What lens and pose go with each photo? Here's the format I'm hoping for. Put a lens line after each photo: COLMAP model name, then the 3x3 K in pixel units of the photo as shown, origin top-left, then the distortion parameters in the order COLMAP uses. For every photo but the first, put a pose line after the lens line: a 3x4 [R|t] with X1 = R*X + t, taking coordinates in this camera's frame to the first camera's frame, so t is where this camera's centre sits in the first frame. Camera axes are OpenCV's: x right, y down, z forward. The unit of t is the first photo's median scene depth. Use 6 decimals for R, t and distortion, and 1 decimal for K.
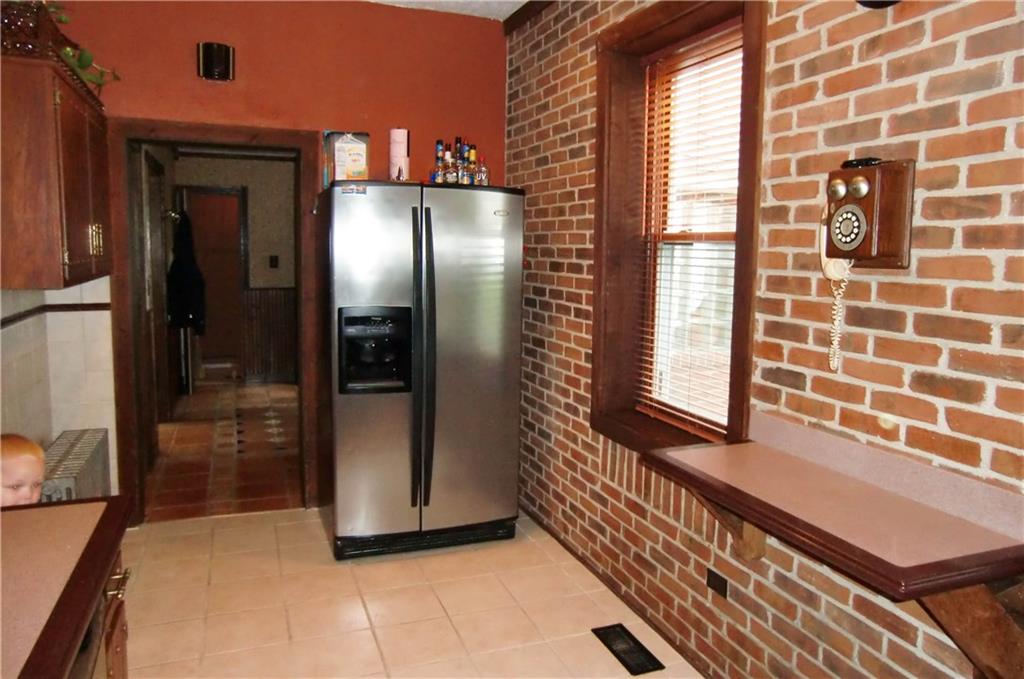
lens RADIAL K [[746.3, 0, 512.0], [0, 746.3, 339.5], [0, 0, 1]] dist [-0.002603, 0.000766]
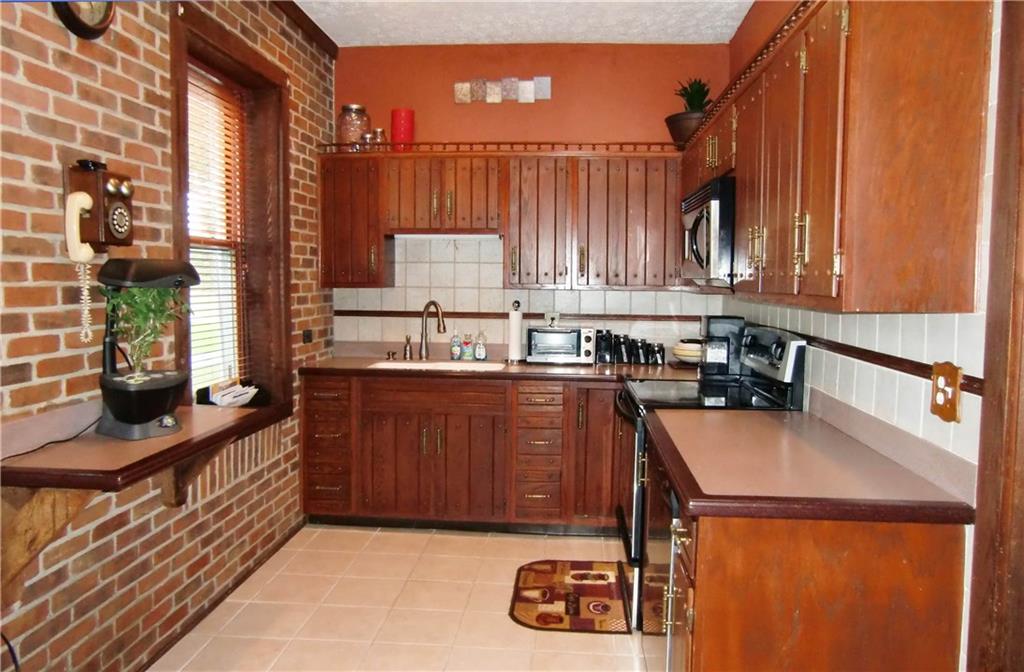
lens RADIAL K [[833.4, 0, 512.0], [0, 833.4, 336.0], [0, 0, 1]] dist [0.000532, 0.001058]
pose [[-0.911132, -0.056789, 0.408184, -0.725094], [0.022045, 0.982326, 0.185875, -0.206463], [-0.411525, 0.178355, -0.893776, 2.024418]]
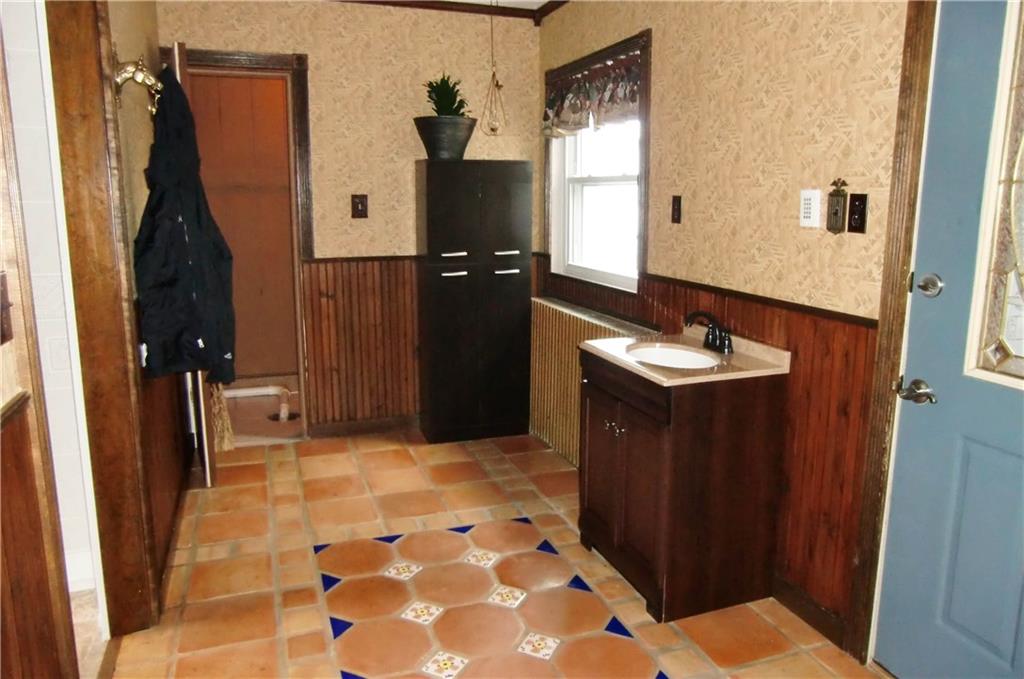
lens RADIAL K [[746.3, 0, 512.0], [0, 746.3, 339.5], [0, 0, 1]] dist [-0.002603, 0.000766]
pose [[0.999793, -0.010672, -0.017336, -0.194756], [0.011977, 0.996958, 0.077010, -0.048585], [0.016461, -0.077202, 0.996880, 0.456902]]
